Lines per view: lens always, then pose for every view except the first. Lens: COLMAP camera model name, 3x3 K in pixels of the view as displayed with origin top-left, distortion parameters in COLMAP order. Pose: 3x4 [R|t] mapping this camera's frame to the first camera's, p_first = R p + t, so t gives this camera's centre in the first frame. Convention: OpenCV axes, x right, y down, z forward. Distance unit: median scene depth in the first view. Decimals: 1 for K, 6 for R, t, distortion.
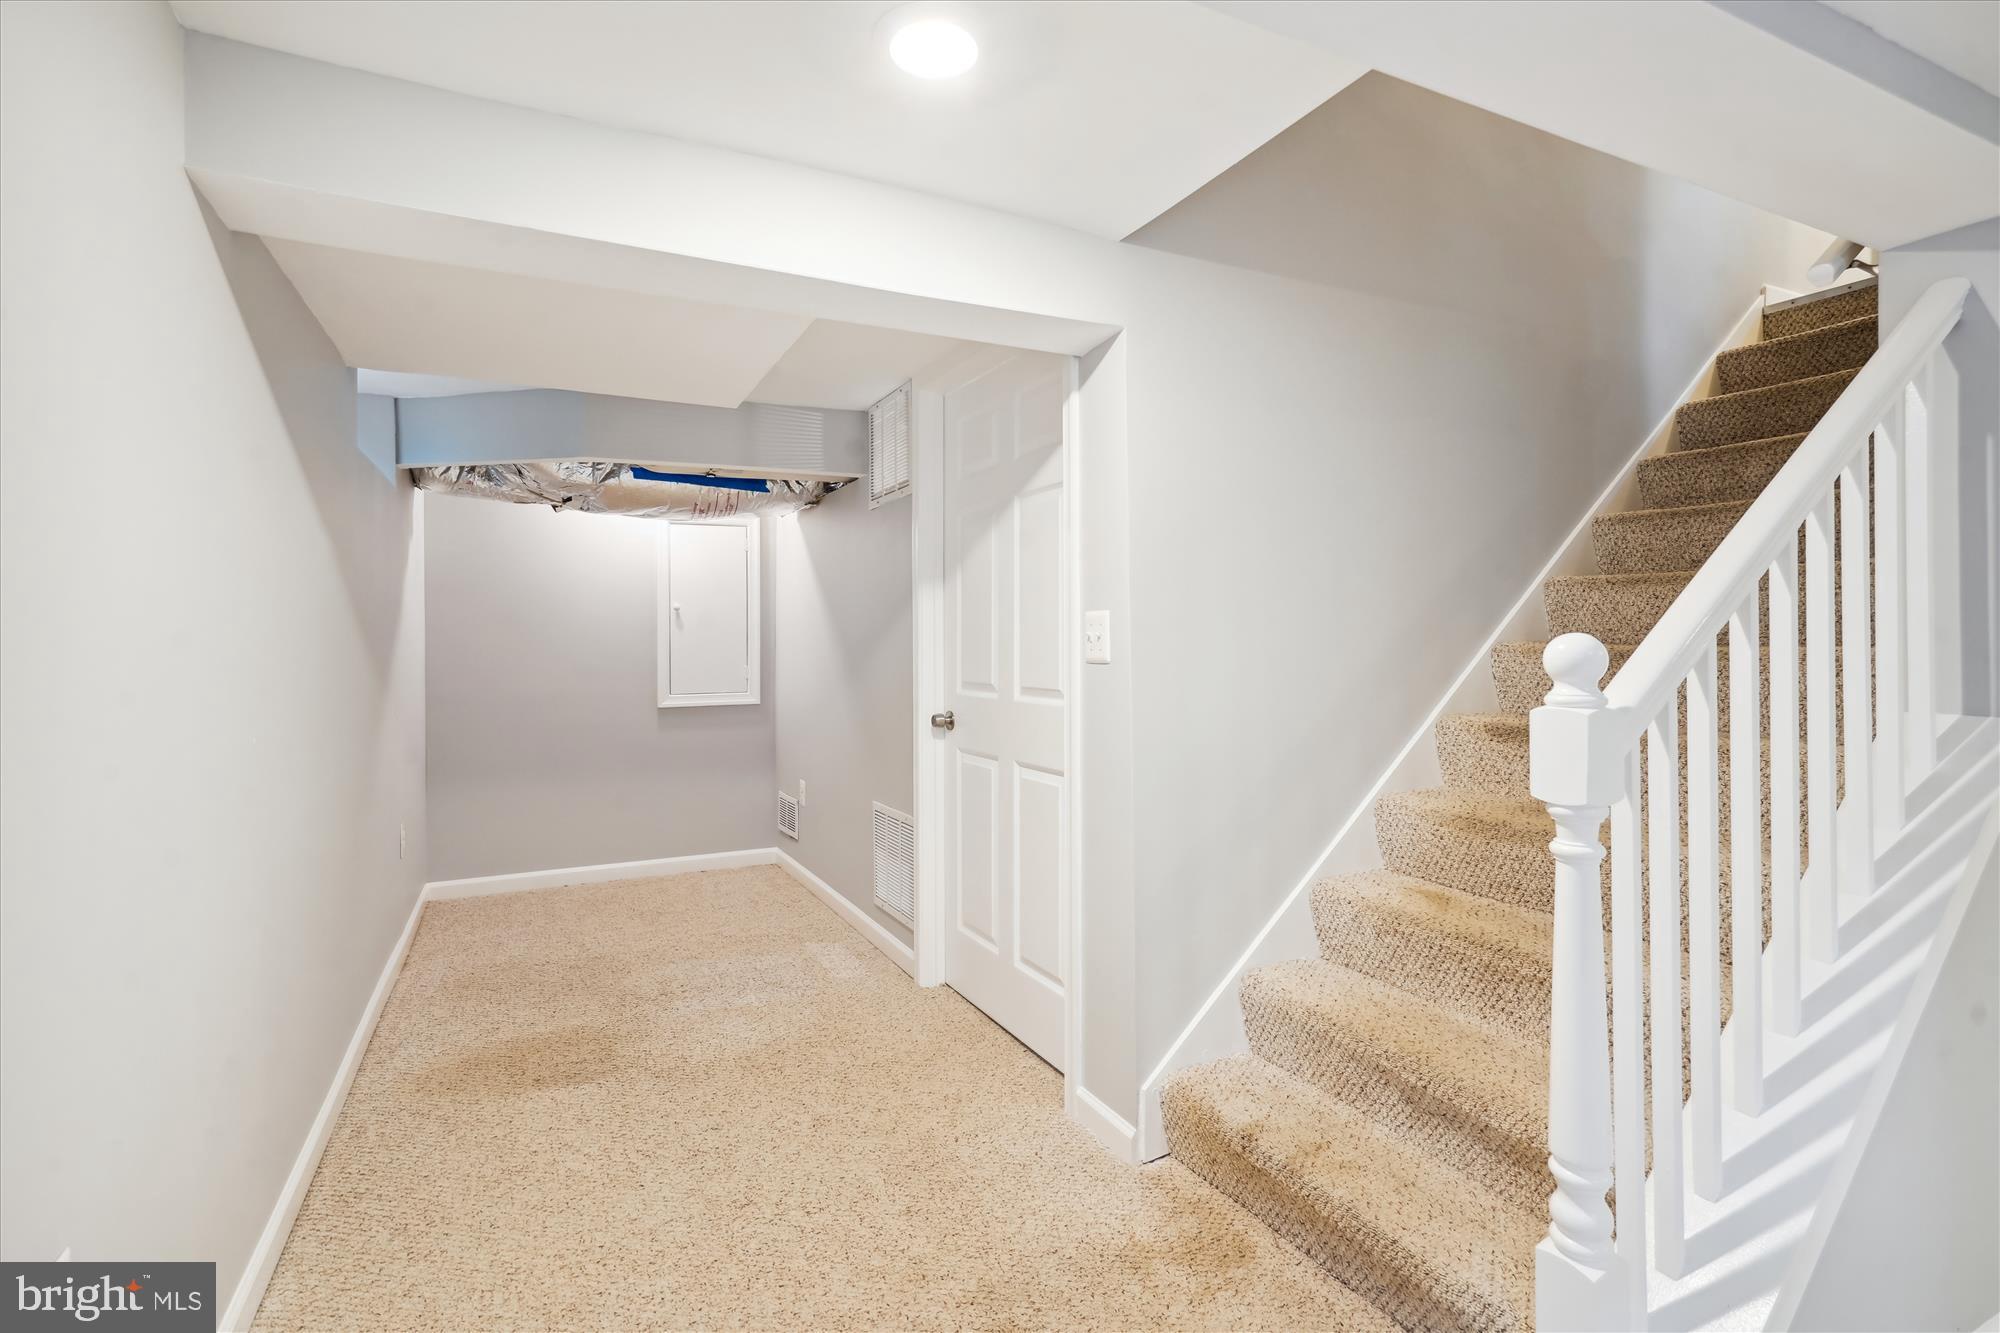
lens RADIAL K [[933.9, 0, 990.7], [0, 933.9, 655.6], [0, 0, 1]] dist [-0.003058, 0.004919]
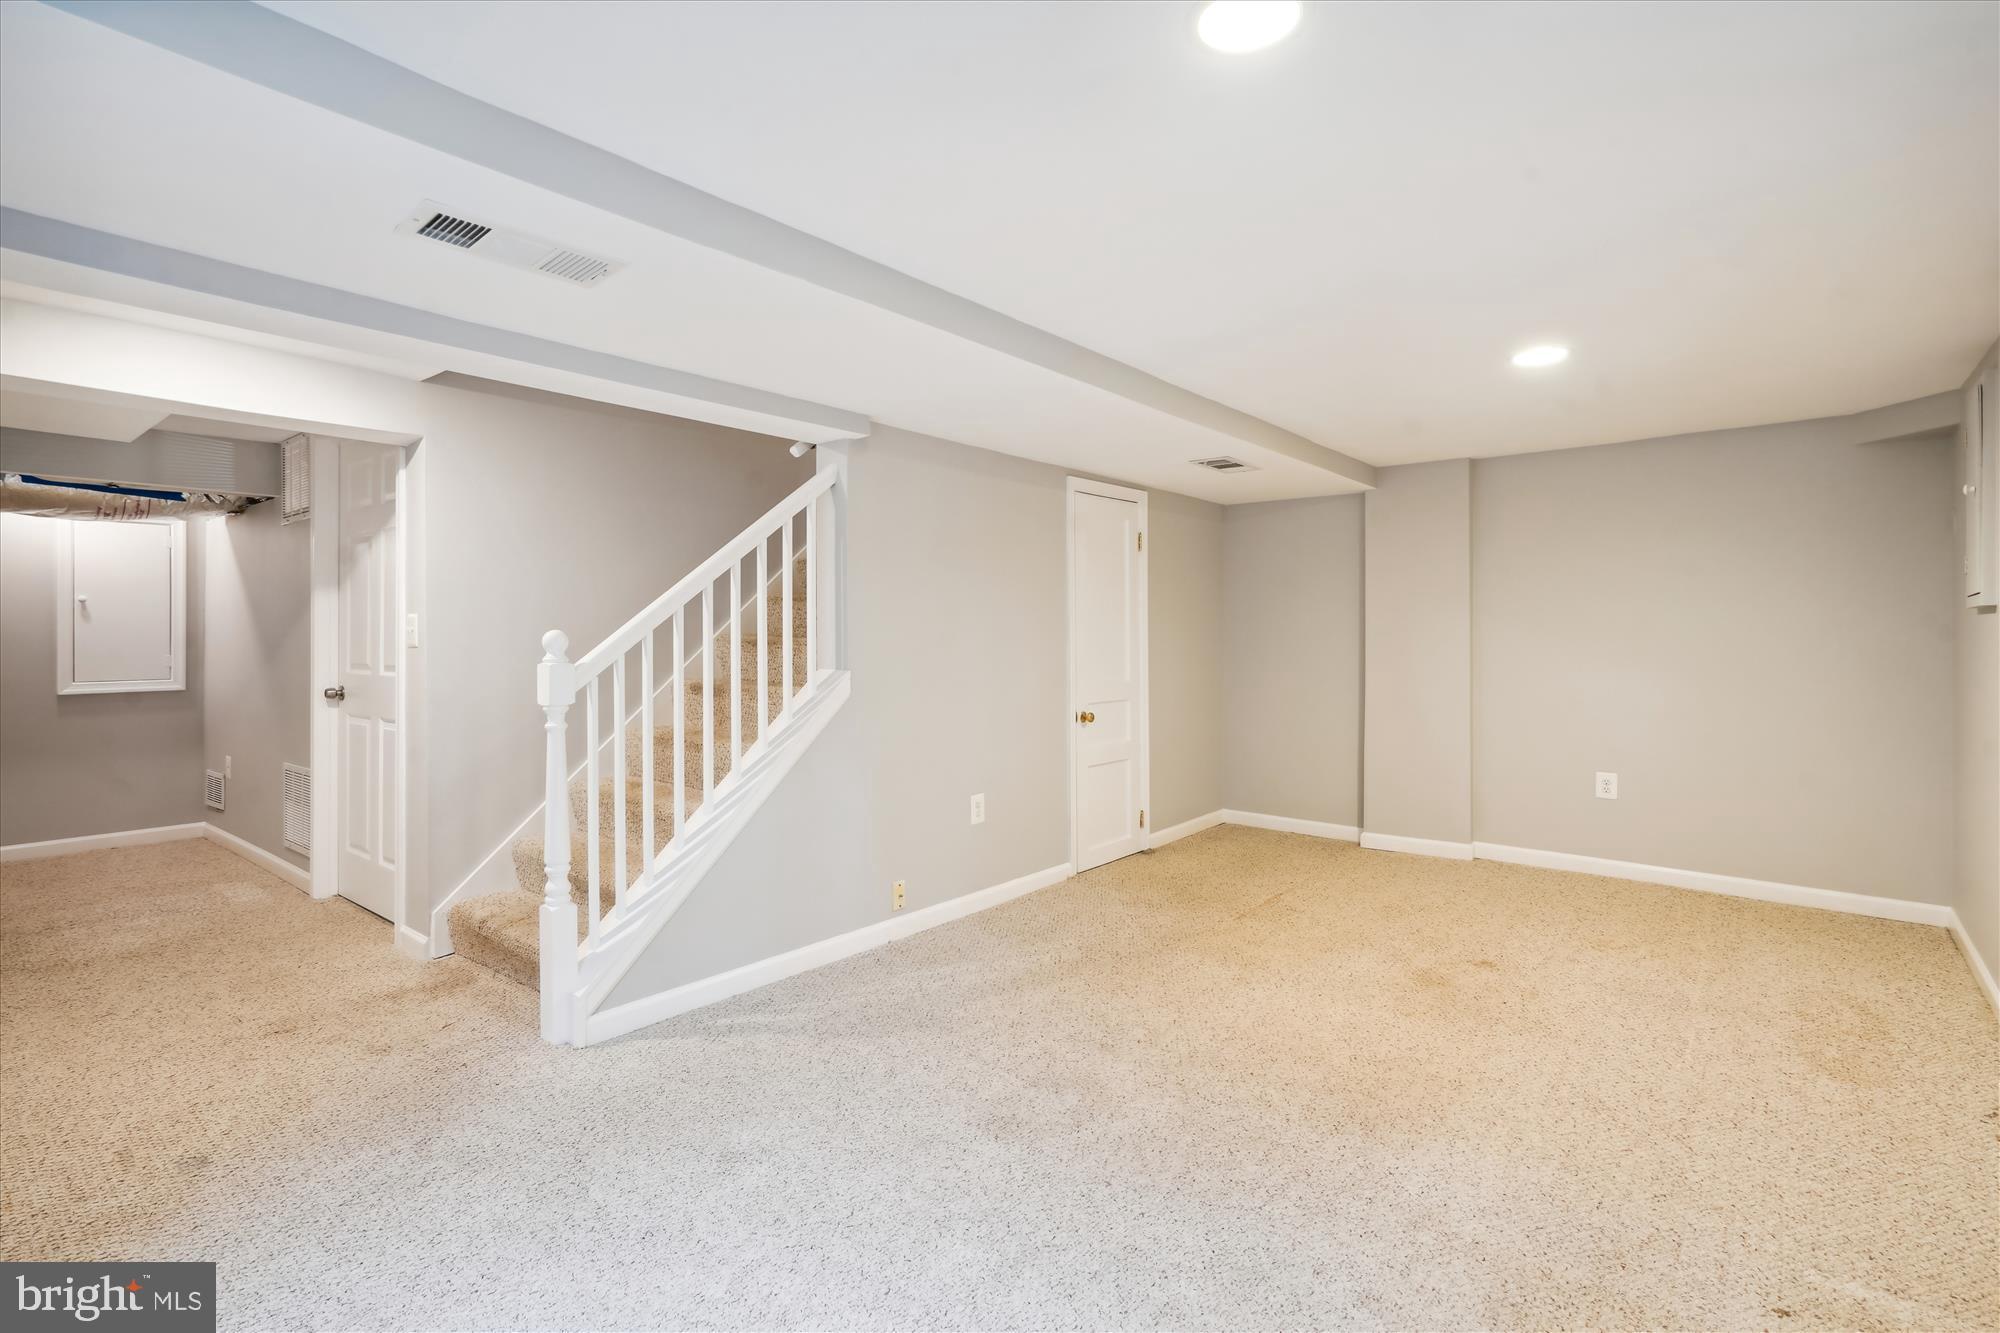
lens RADIAL K [[933.9, 0, 990.7], [0, 933.9, 655.6], [0, 0, 1]] dist [-0.003058, 0.004919]
pose [[0.914225, 0.003397, 0.405194, 0.255536], [-0.003645, 0.999993, -0.000159, 0.013052], [-0.405192, -0.001332, 0.914231, -0.562681]]
